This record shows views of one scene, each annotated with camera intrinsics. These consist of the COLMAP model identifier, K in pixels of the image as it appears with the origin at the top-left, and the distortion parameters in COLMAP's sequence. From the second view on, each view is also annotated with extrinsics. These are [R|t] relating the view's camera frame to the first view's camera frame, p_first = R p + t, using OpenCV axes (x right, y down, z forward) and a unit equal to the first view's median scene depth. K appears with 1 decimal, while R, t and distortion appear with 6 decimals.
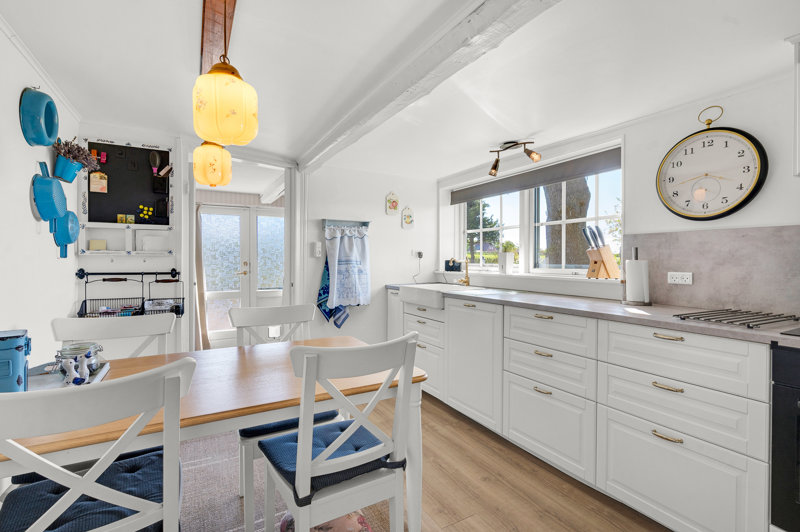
lens RADIAL K [[405.6, 0, 400.0], [0, 405.6, 266.0], [0, 0, 1]] dist [-0.001992, -0.000063]
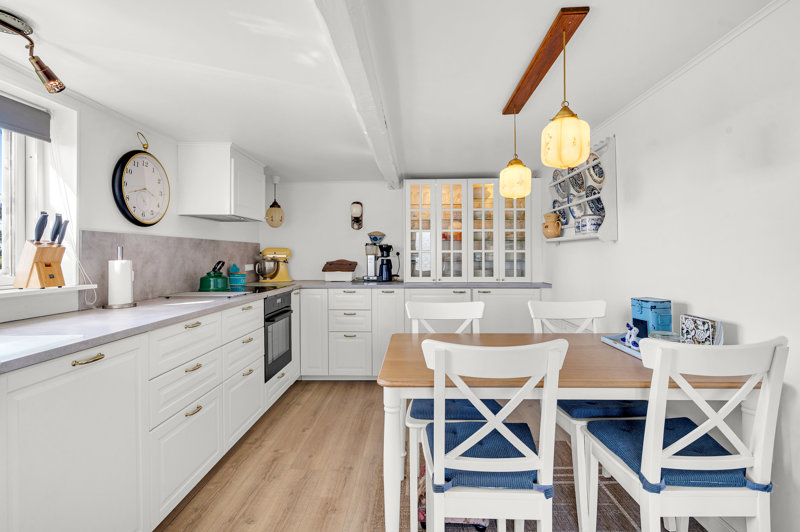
lens RADIAL K [[405.6, 0, 400.0], [0, 405.6, 266.0], [0, 0, 1]] dist [-0.001992, -0.000063]
pose [[-0.866293, -0.008022, 0.499471, -0.504949], [0.014959, 0.999006, 0.041989, -0.034485], [-0.499312, 0.043847, -0.865312, 1.661620]]
